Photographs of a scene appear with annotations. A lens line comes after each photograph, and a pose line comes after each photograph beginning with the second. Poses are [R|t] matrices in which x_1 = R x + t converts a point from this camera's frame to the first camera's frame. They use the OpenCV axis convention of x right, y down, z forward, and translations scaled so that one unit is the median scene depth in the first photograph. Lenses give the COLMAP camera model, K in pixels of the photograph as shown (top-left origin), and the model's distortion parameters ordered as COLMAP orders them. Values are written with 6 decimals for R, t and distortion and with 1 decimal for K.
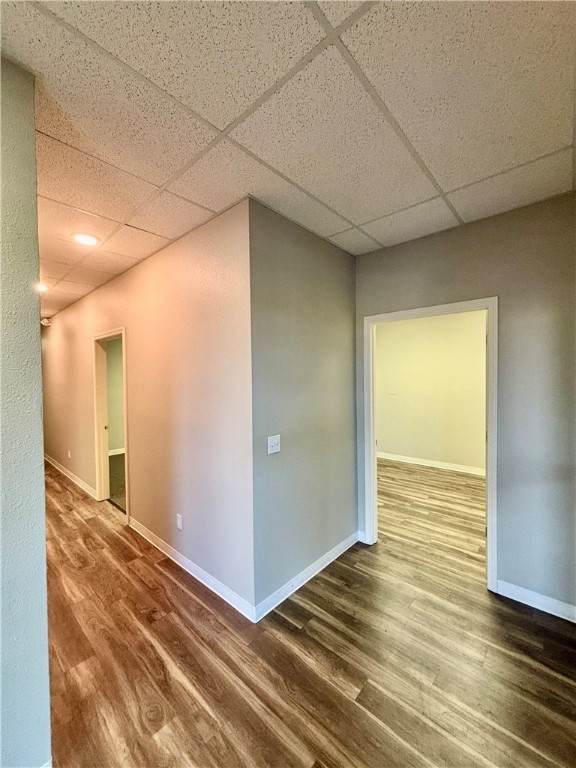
lens RADIAL K [[309.3, 0, 289.6], [0, 309.3, 381.1], [0, 0, 1]] dist [0.000222, 0.000064]
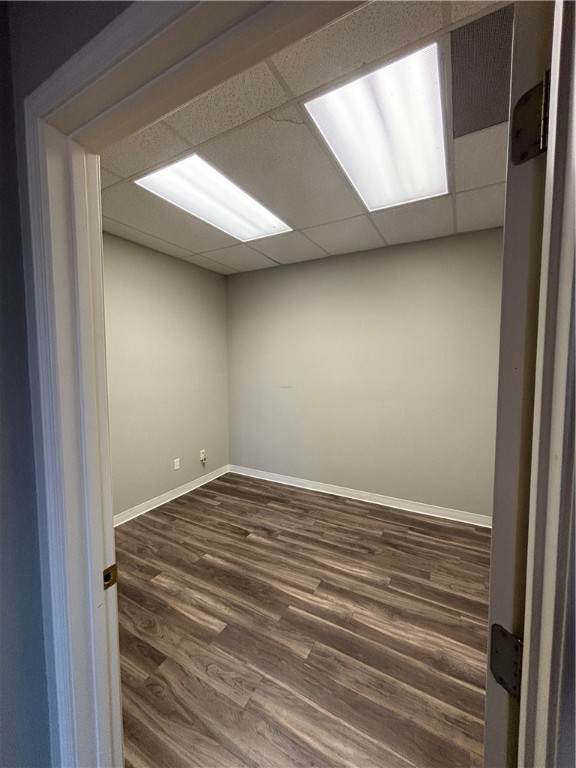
lens RADIAL K [[309.3, 0, 287.5], [0, 309.3, 385.0], [0, 0, 1]] dist [0.000222, 0.000064]
pose [[0.974799, -0.006987, 0.222976, 0.260707], [-0.005161, 0.998536, 0.053852, 0.001338], [-0.223026, -0.053646, 0.973335, 0.476430]]
